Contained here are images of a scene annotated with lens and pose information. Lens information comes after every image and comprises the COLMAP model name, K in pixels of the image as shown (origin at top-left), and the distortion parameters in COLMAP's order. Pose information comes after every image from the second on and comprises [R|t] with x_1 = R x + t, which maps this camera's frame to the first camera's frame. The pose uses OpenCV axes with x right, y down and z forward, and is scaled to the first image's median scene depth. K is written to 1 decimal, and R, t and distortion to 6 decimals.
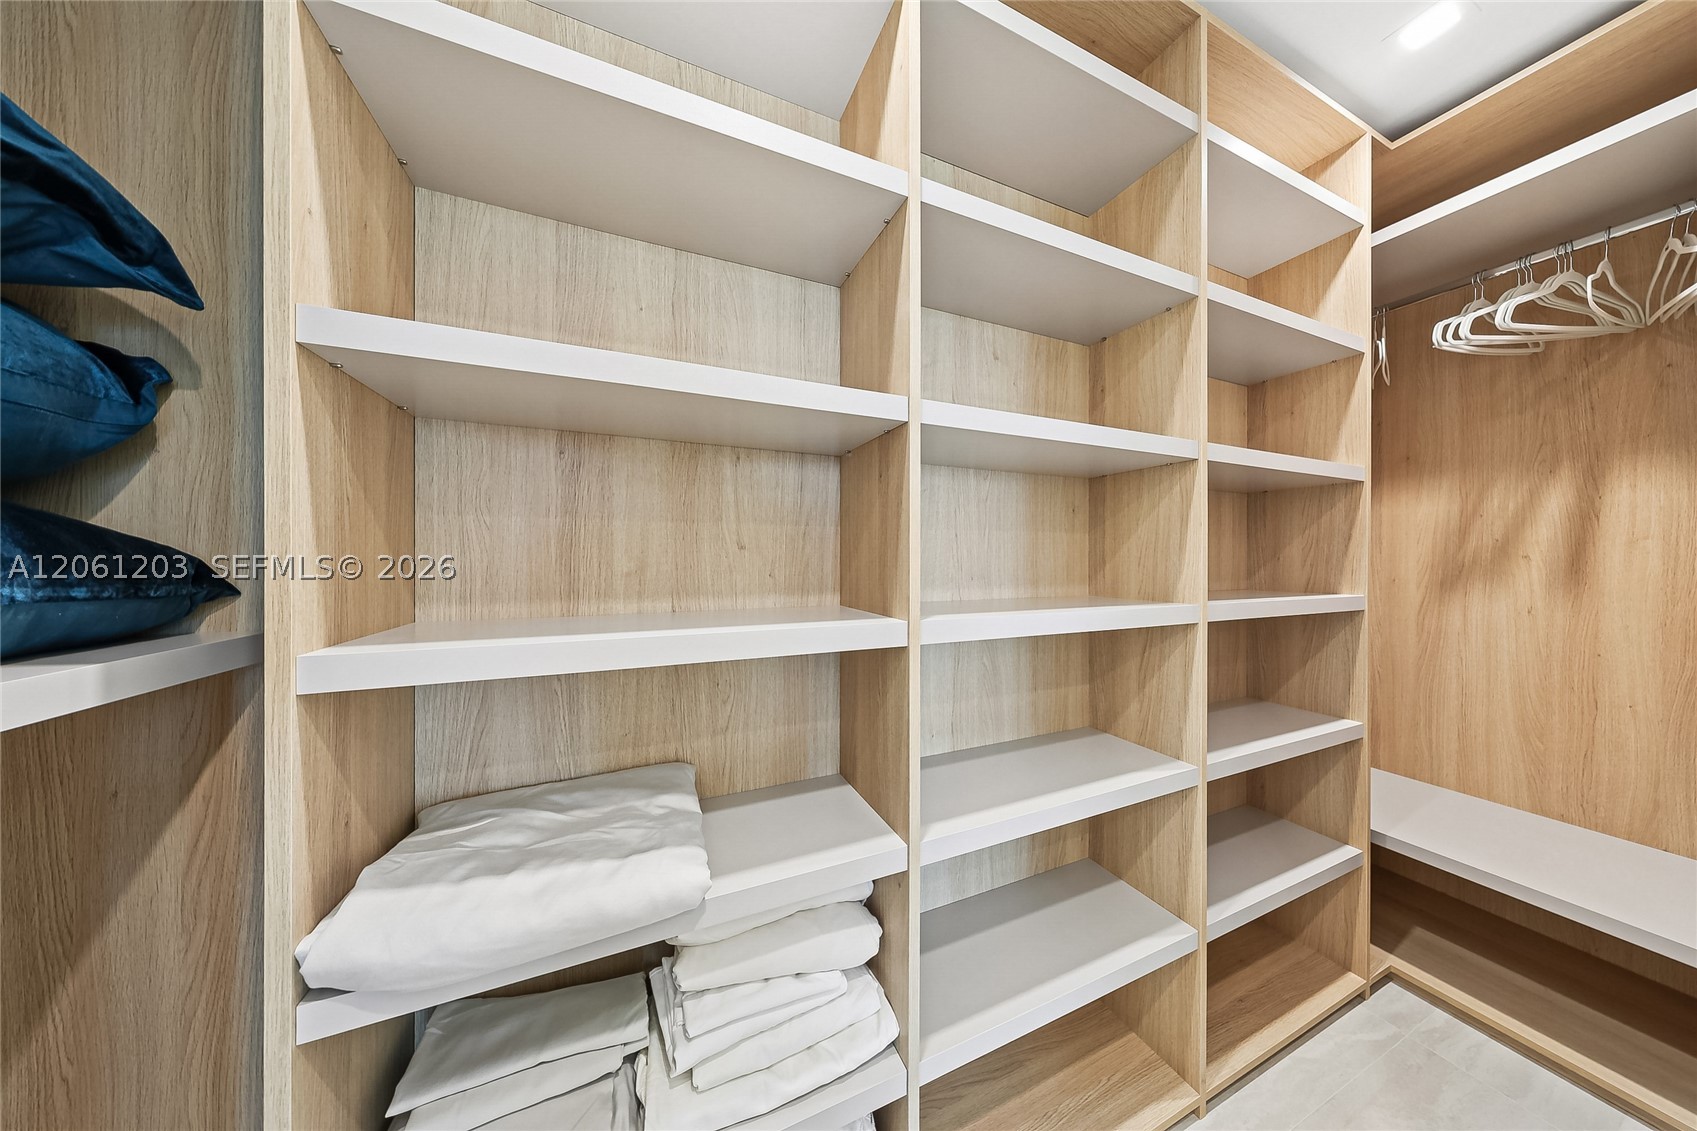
lens RADIAL K [[490.2, 0, 857.1], [0, 490.2, 559.3], [0, 0, 1]] dist [-0.003955, 0.000183]
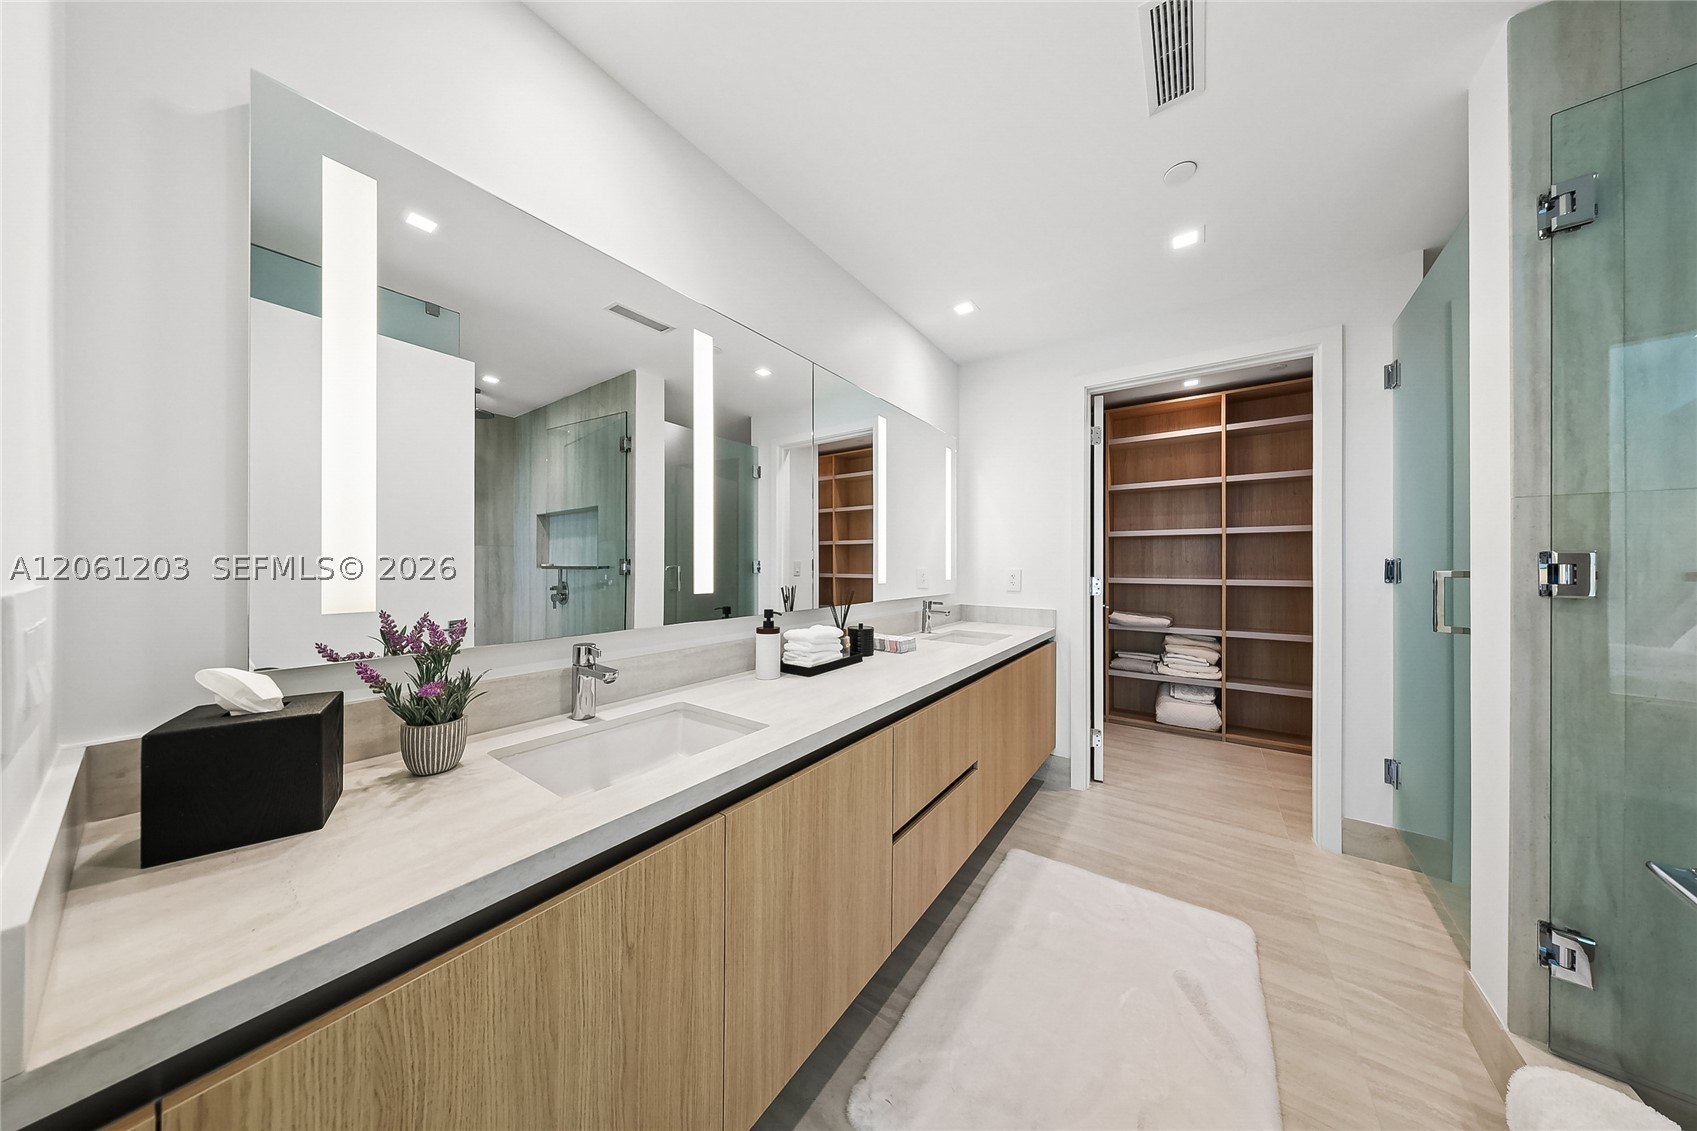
lens RADIAL K [[490.2, 0, 862.4], [0, 490.2, 558.2], [0, 0, 1]] dist [-0.003955, 0.000183]
pose [[0.543969, 0.002280, -0.839102, 1.903341], [0.003381, 0.999982, 0.004909, -0.085681], [0.839098, -0.005507, 0.543952, -3.833265]]
